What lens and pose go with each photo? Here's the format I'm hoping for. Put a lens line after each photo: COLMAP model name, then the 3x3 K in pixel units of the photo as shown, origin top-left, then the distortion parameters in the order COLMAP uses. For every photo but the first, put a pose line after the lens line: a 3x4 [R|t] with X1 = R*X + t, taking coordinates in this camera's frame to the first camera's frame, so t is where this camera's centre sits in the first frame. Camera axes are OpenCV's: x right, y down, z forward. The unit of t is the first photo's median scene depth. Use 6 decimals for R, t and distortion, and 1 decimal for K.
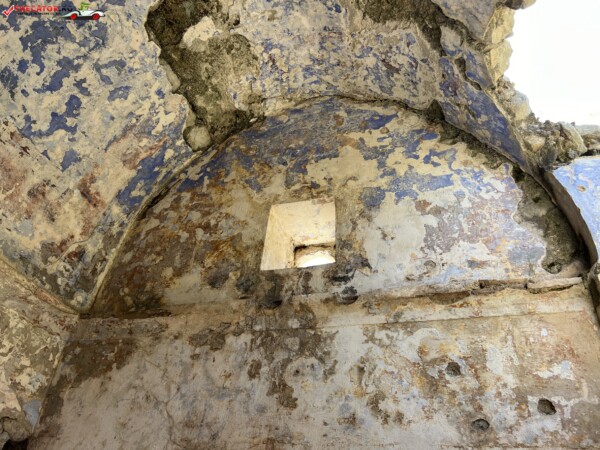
lens RADIAL K [[454.1, 0, 300.0], [0, 454.1, 225.0], [0, 0, 1]] dist [0.068365, -0.075233]
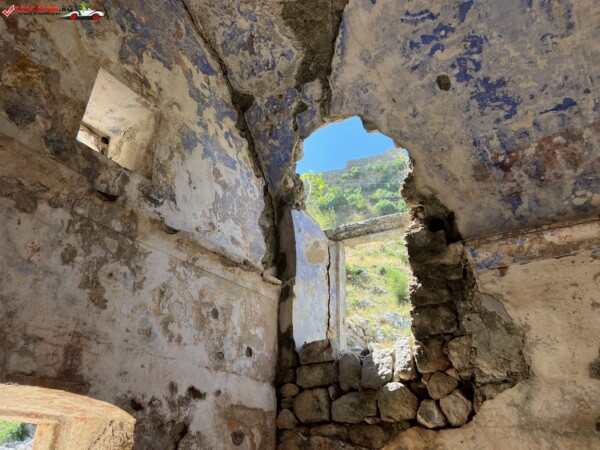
lens RADIAL K [[457.7, 0, 285.5], [0, 457.7, 227.2], [0, 0, 1]] dist [0.080698, -0.076907]
pose [[0.326015, 0.379168, 0.865994, -0.756808], [-0.568262, 0.810674, -0.141017, 0.159185], [-0.755509, -0.446138, 0.479758, 0.272985]]
